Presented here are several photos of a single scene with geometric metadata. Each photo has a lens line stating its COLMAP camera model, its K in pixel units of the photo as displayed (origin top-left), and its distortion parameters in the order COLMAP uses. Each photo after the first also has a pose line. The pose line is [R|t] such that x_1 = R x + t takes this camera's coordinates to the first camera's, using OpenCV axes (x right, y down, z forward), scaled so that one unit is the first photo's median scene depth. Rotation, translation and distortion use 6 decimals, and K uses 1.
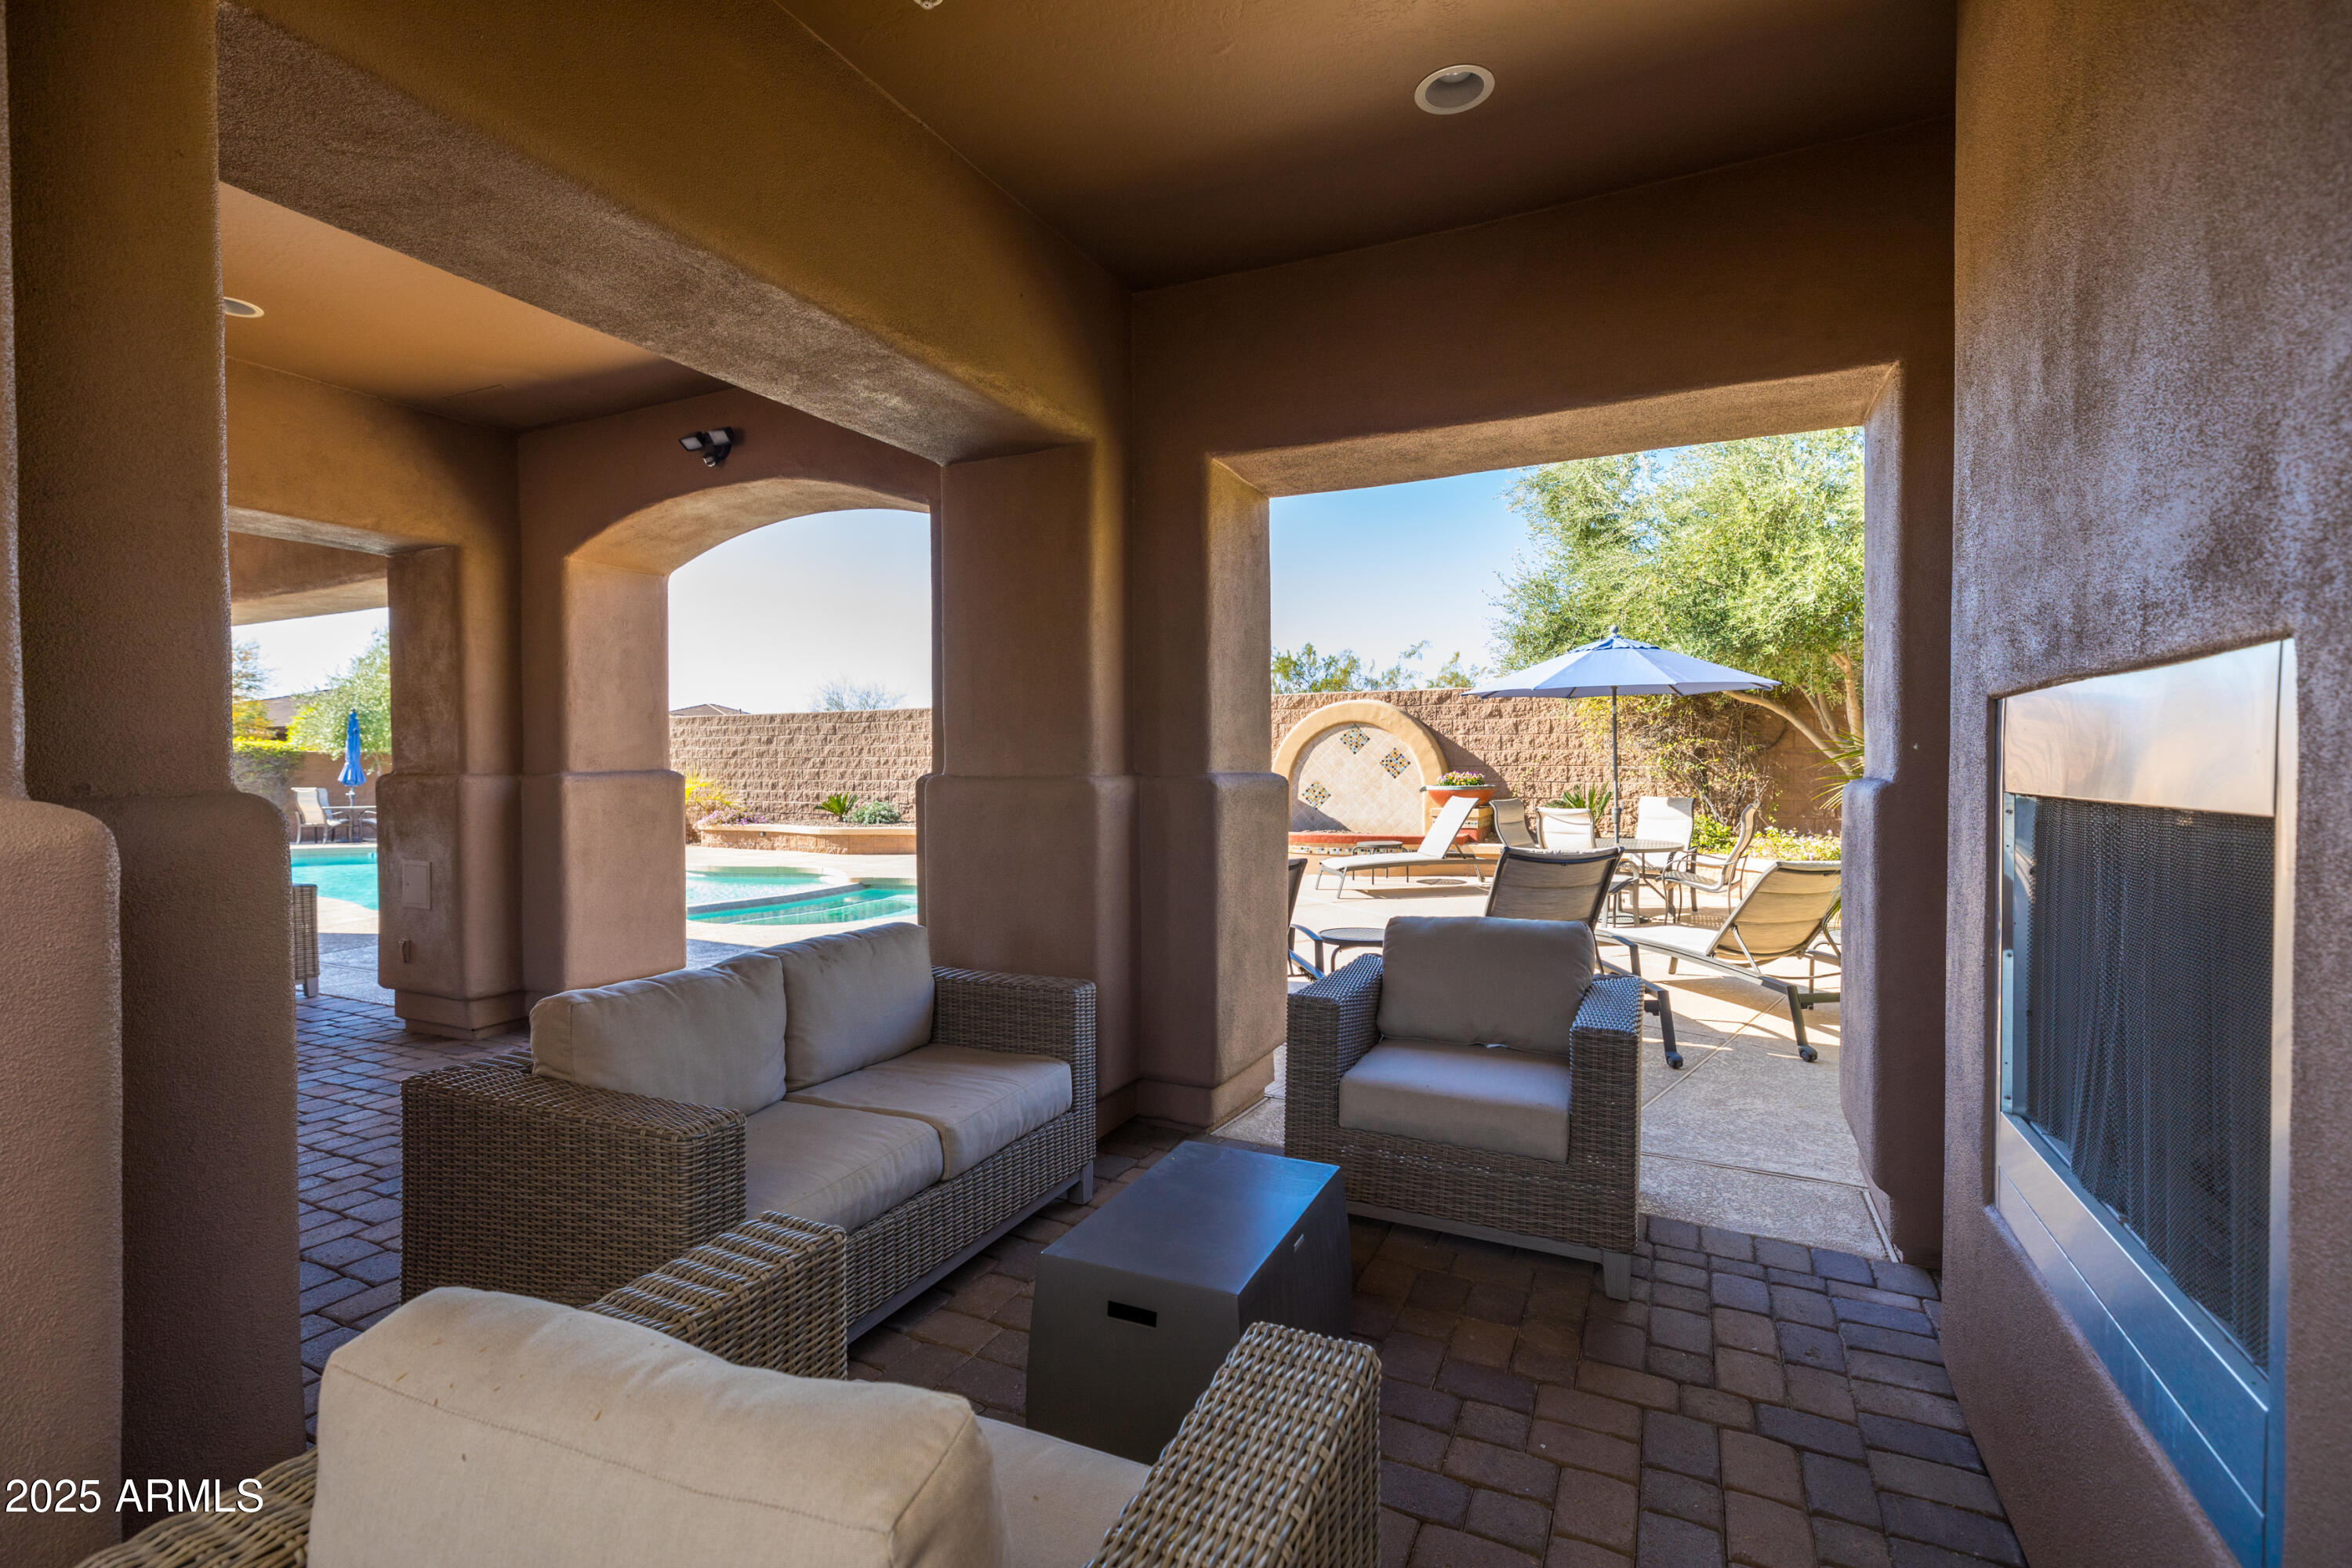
lens RADIAL K [[1097.8, 0, 1176.0], [0, 1097.8, 784.0], [0, 0, 1]] dist [-0.001976, -0.000101]
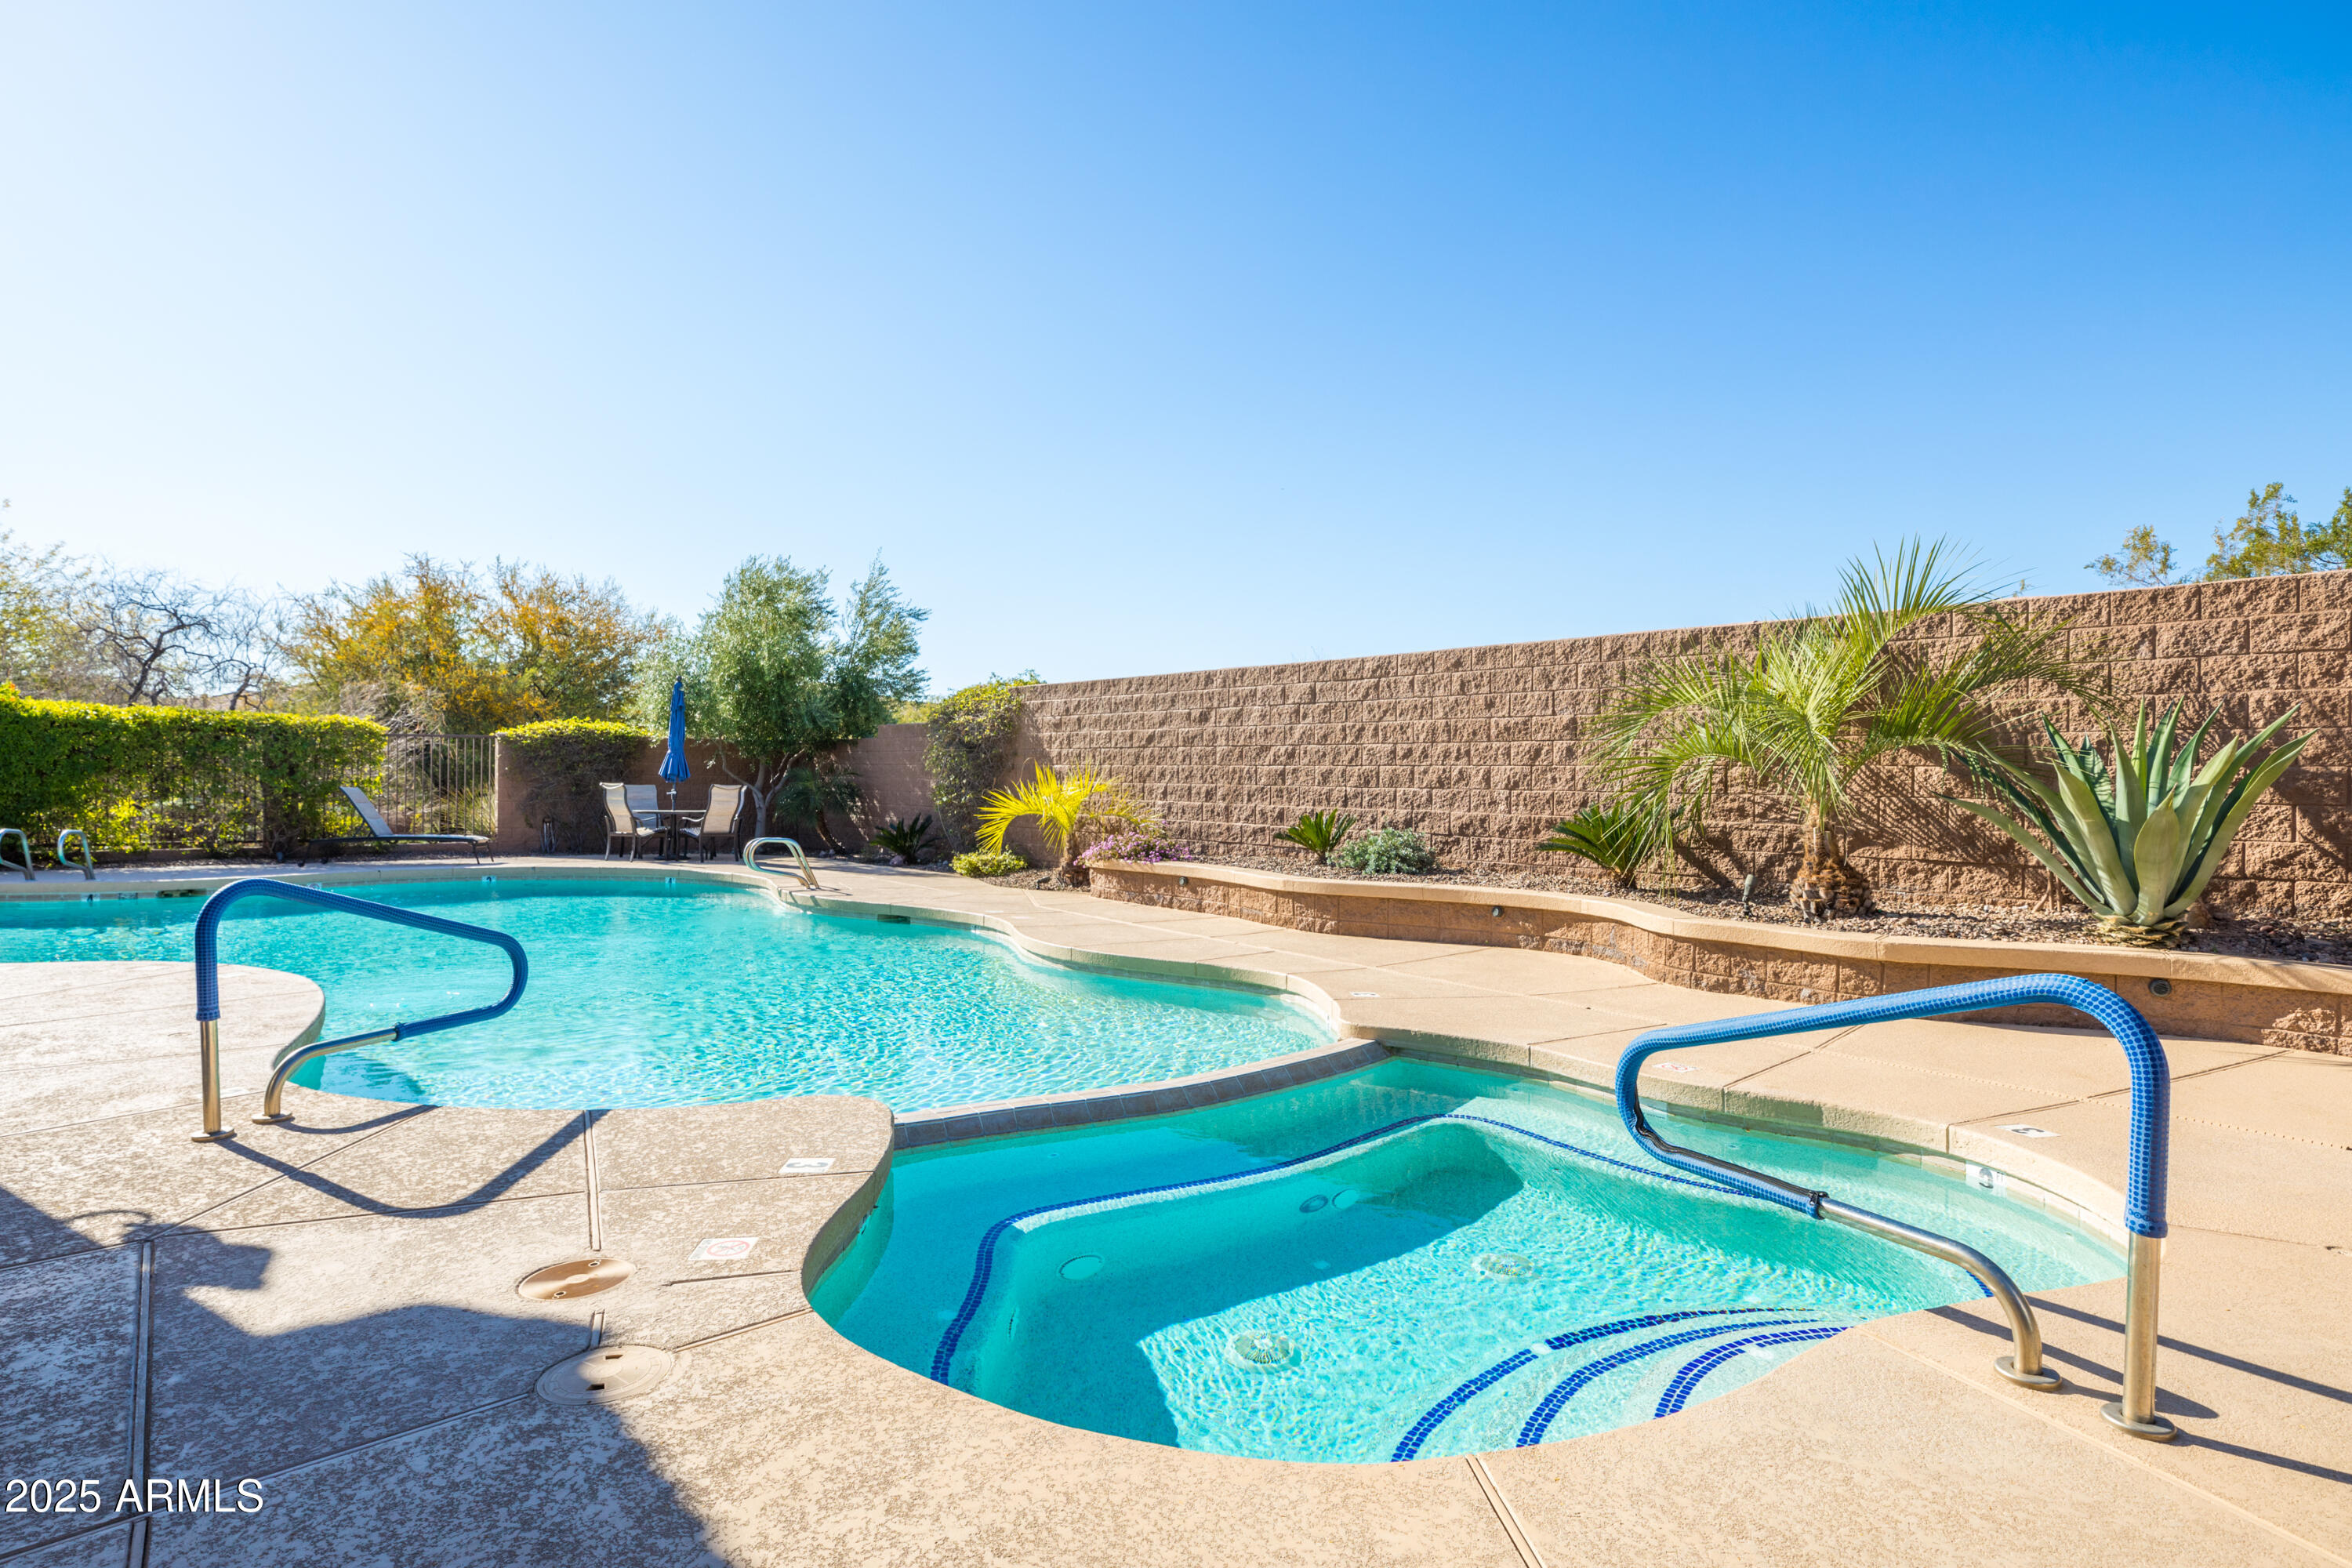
lens RADIAL K [[1243.6, 0, 1176.0], [0, 1243.6, 784.0], [0, 0, 1]] dist [0.000891, 0.000268]
pose [[0.921485, 0.019139, -0.387942, -0.133046], [-0.024510, 0.999660, -0.008902, 0.002529], [0.387640, 0.017712, 0.921641, 0.403683]]
